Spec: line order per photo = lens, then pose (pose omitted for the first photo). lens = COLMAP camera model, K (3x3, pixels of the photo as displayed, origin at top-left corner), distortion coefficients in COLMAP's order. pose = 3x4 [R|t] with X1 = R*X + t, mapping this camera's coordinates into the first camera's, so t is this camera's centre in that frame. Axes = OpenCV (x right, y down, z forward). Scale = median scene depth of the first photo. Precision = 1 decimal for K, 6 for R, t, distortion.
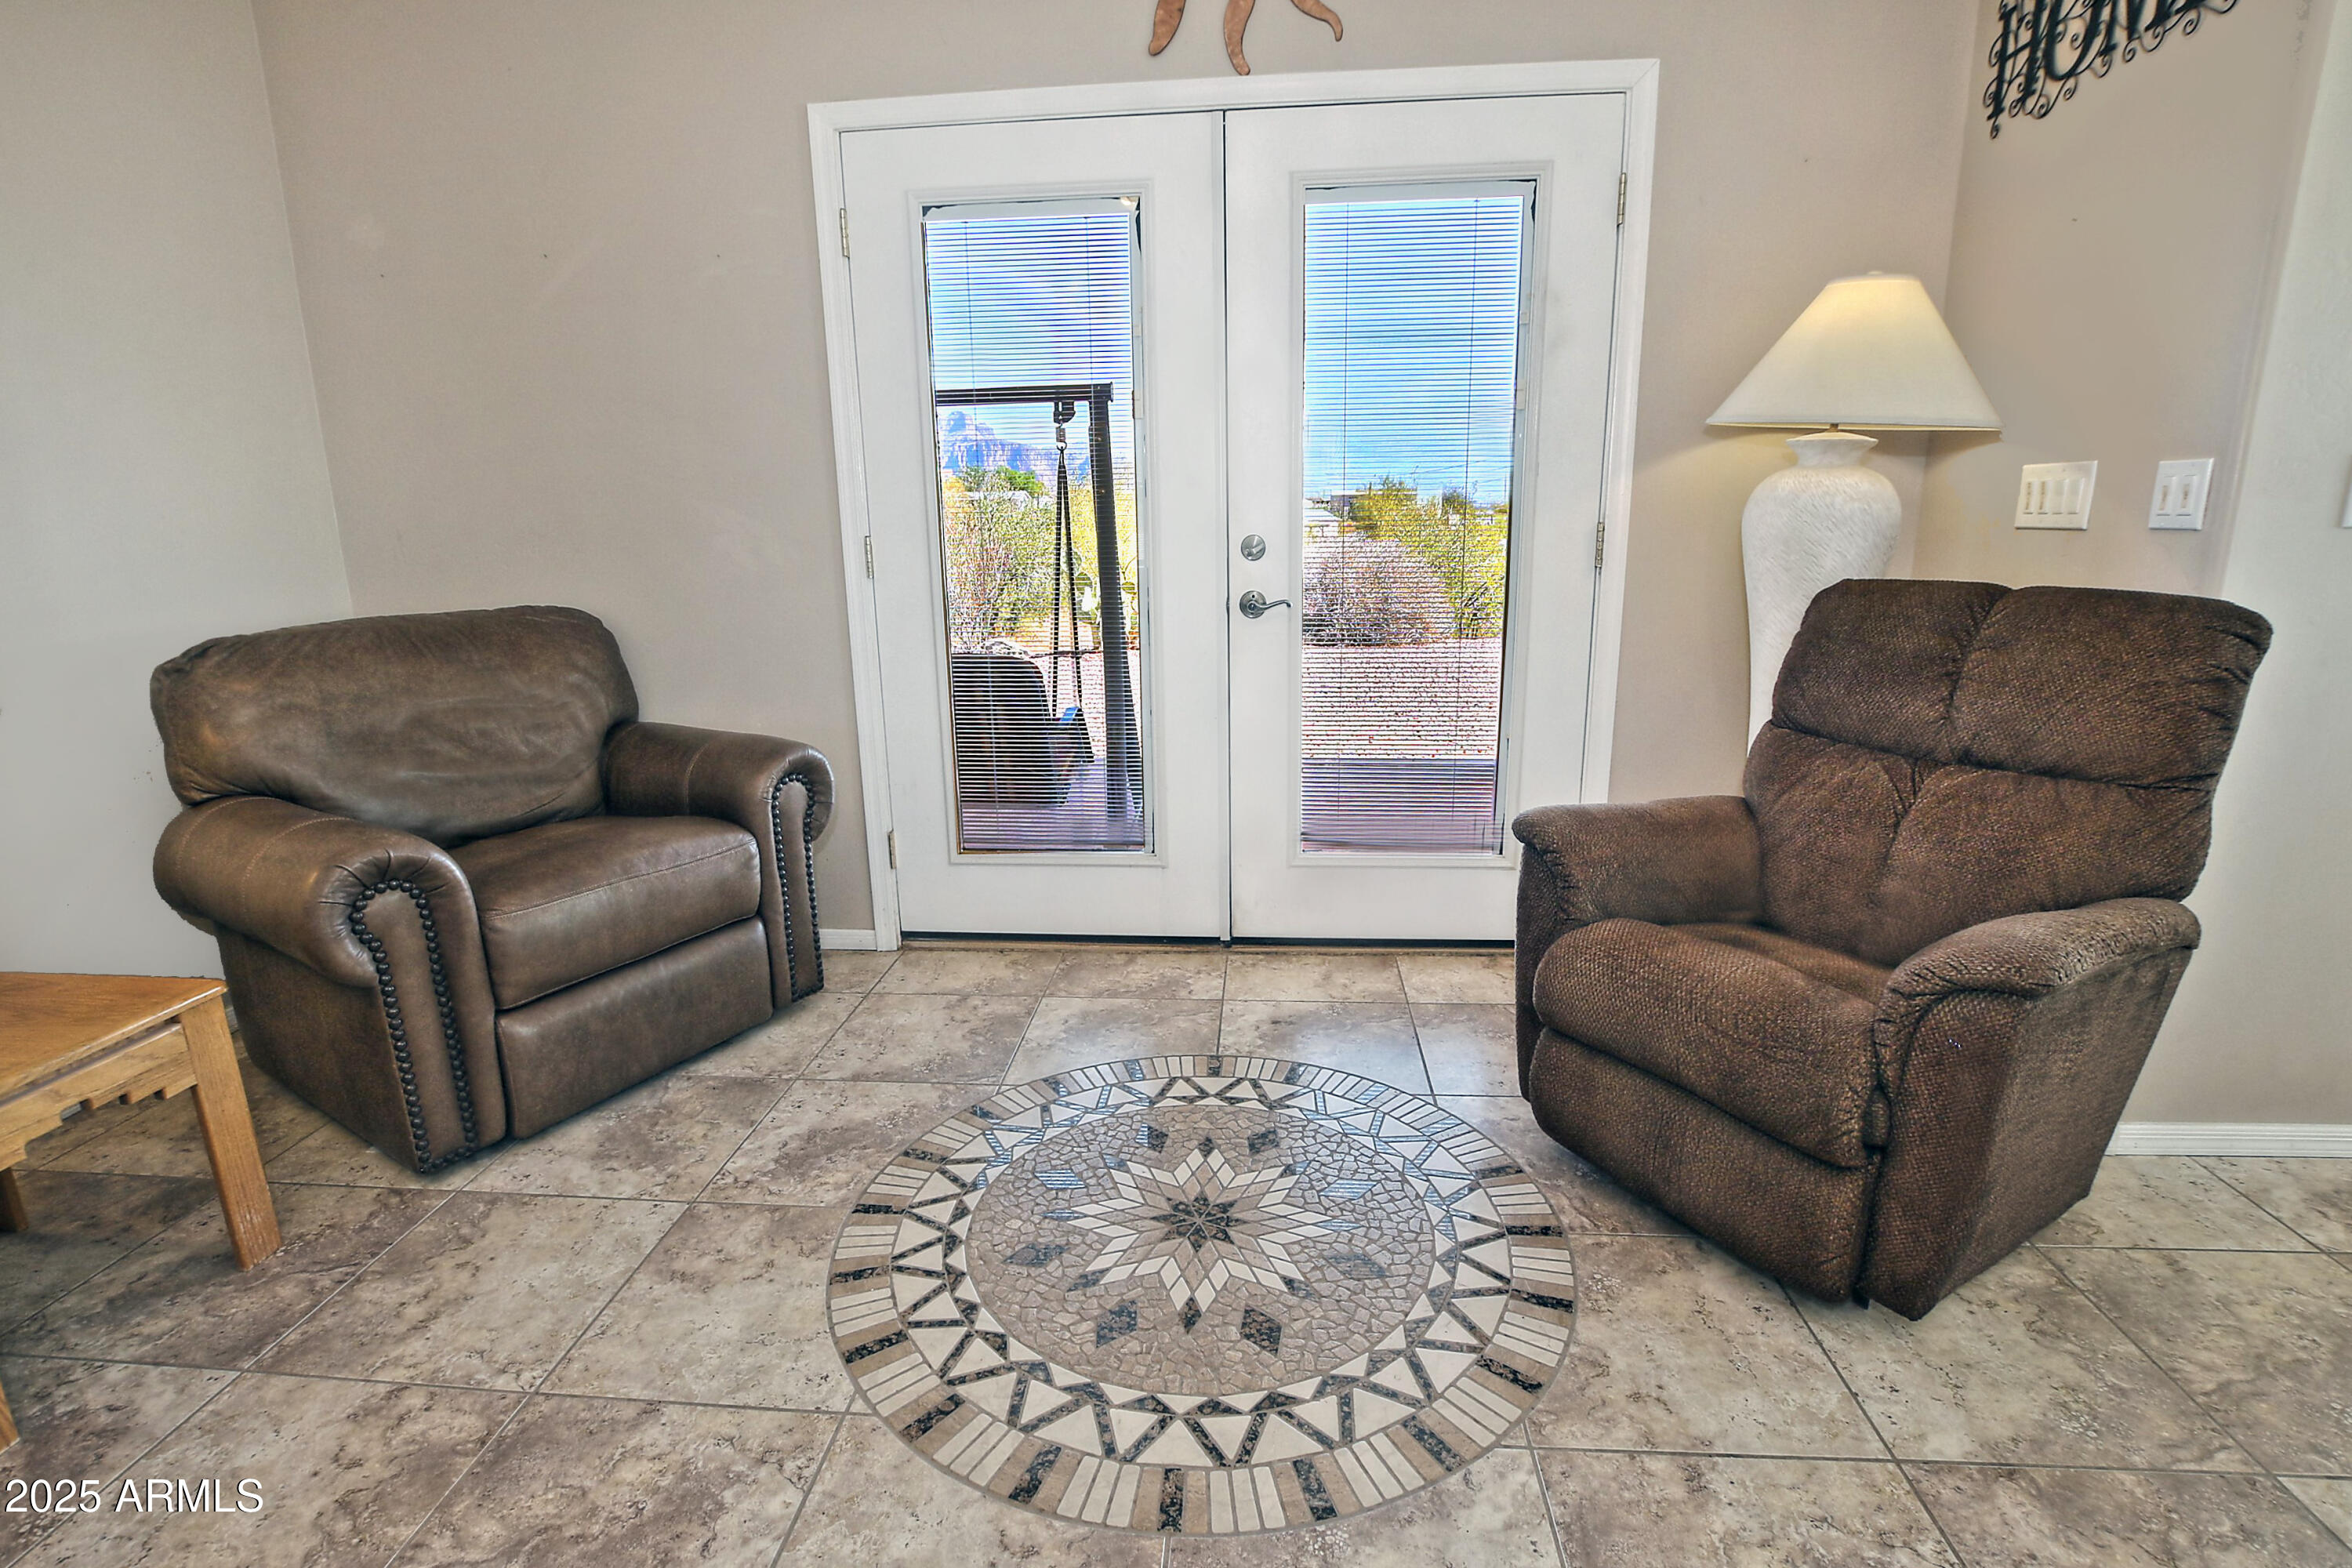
lens RADIAL K [[1132.0, 0, 1171.9], [0, 1132.0, 766.1], [0, 0, 1]] dist [-0.030001, 0.001597]
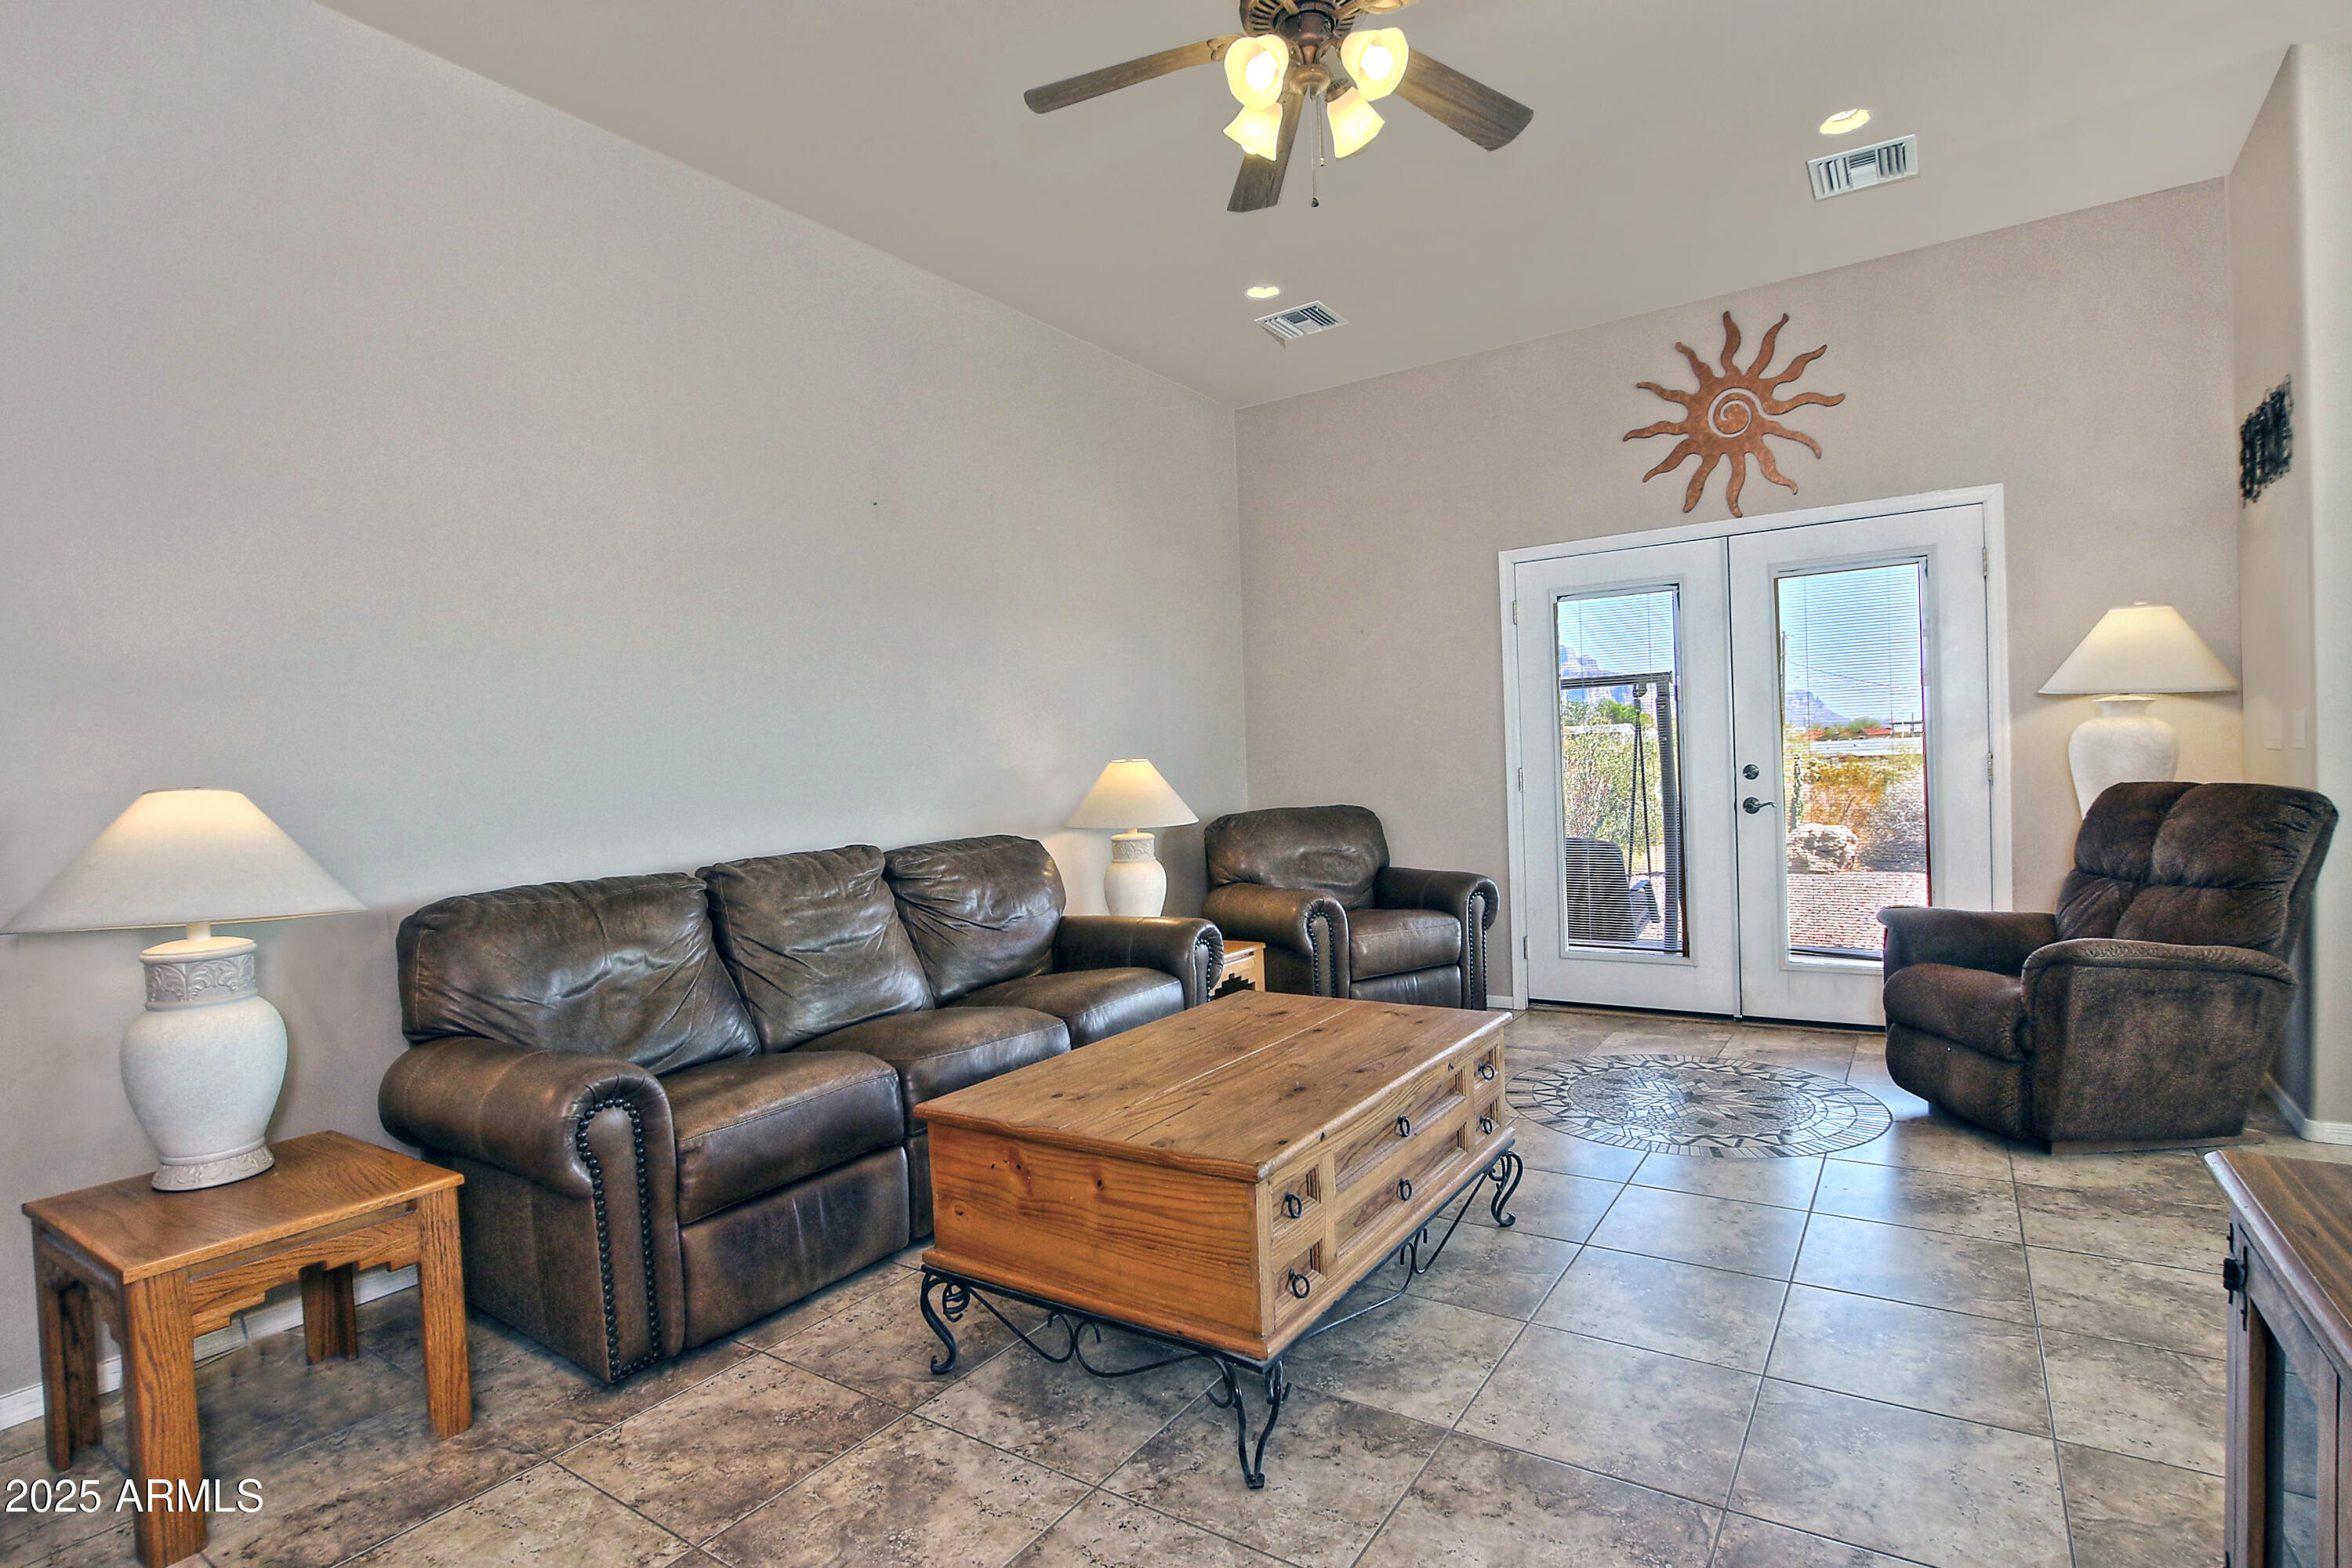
lens RADIAL K [[1132.0, 0, 1196.2], [0, 1132.0, 803.2], [0, 0, 1]] dist [-0.030001, 0.001597]
pose [[0.880403, -0.000777, -0.474226, 0.152266], [-0.080577, 0.985213, -0.151206, 0.192644], [0.467331, 0.171334, 0.867321, -0.924242]]
